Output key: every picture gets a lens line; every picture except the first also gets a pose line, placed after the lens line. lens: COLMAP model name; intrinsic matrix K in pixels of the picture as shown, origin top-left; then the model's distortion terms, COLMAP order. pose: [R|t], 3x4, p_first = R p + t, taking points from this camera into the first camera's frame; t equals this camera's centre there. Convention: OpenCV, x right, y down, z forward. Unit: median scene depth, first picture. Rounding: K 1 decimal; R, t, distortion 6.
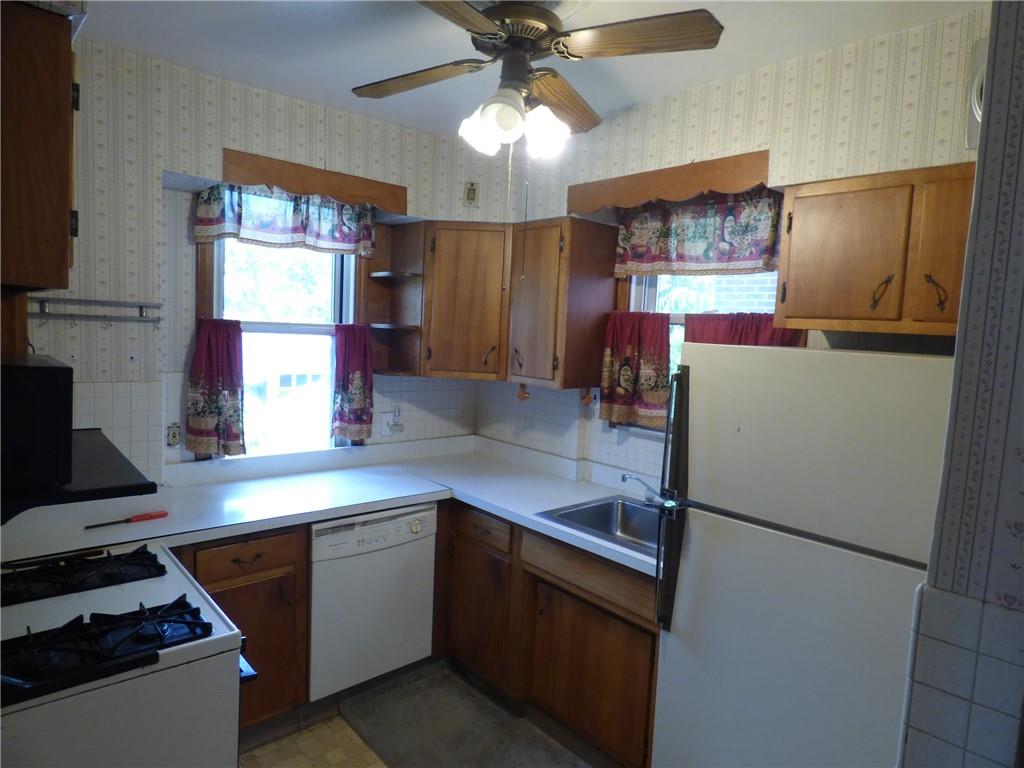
lens RADIAL K [[618.5, 0, 510.3], [0, 618.5, 386.8], [0, 0, 1]] dist [-0.011825, -0.007946]
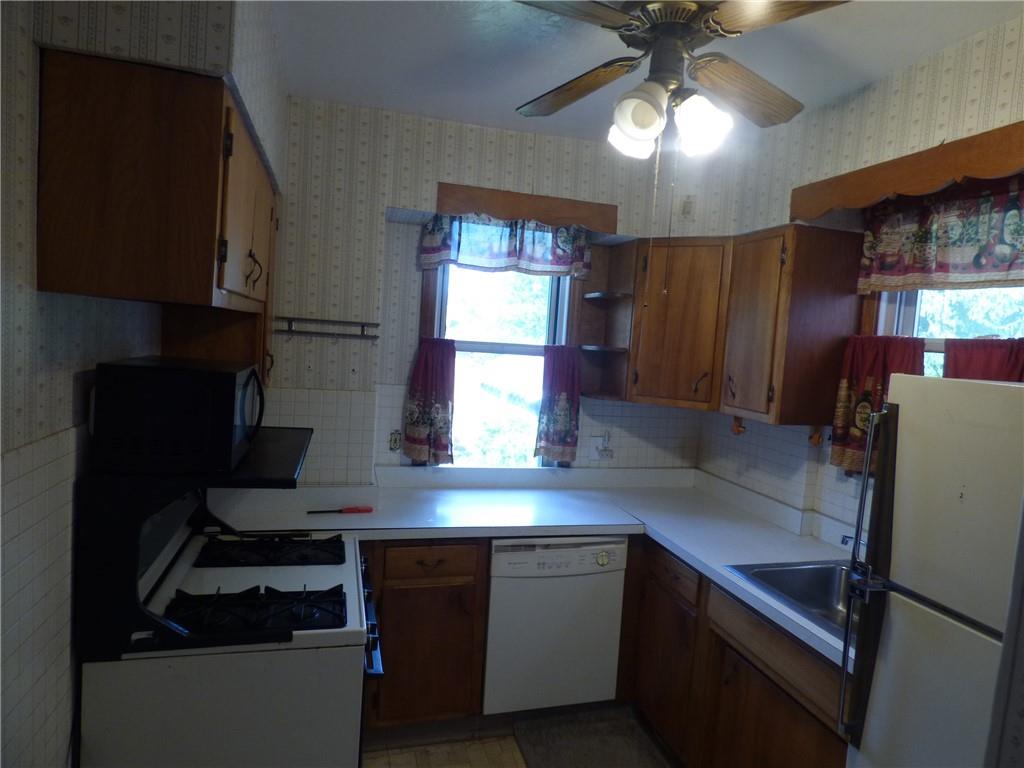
lens RADIAL K [[618.5, 0, 508.0], [0, 618.5, 385.6], [0, 0, 1]] dist [-0.011825, -0.007946]
pose [[0.899138, 0.045536, -0.435290, 0.126866], [-0.063608, 0.997609, -0.027029, -0.004089], [0.433018, 0.051991, 0.899884, 0.073618]]
